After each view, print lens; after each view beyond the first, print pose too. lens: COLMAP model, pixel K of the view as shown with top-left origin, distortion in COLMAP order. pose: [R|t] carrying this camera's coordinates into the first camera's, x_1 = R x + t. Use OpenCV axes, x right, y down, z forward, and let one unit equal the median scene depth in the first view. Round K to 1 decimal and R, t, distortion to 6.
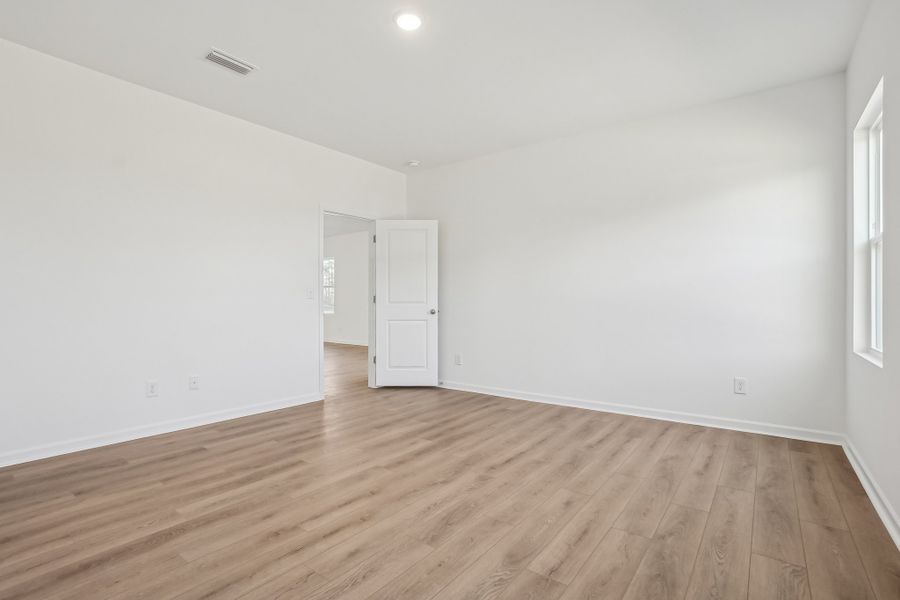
lens RADIAL K [[423.9, 0, 446.4], [0, 423.9, 301.3], [0, 0, 1]] dist [0.002122, -0.000105]
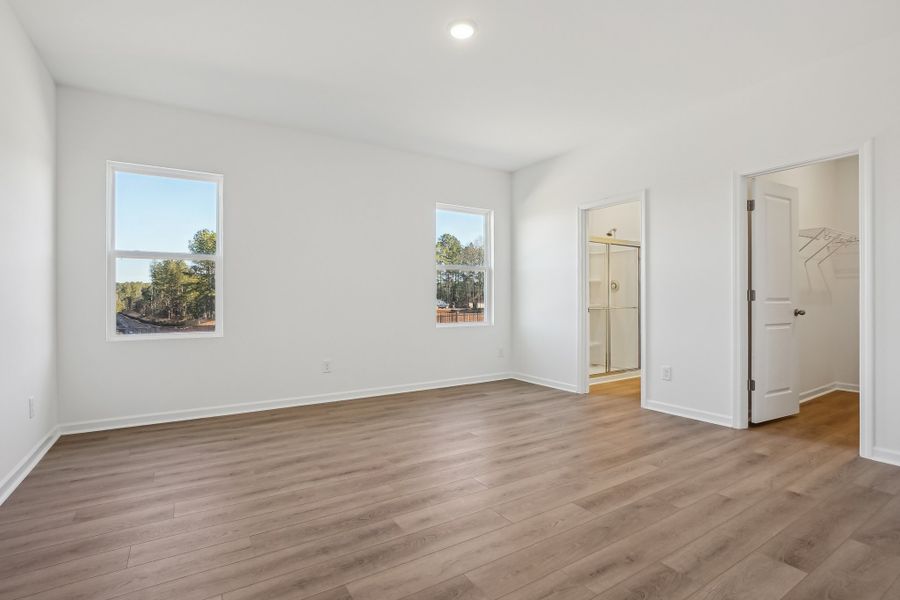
lens RADIAL K [[423.9, 0, 446.4], [0, 423.9, 301.3], [0, 0, 1]] dist [0.002122, -0.000105]
pose [[-0.936401, 0.002110, 0.350924, -0.411152], [0.003109, 0.999993, 0.002284, 0.006709], [-0.350917, 0.003229, -0.936401, 1.956472]]
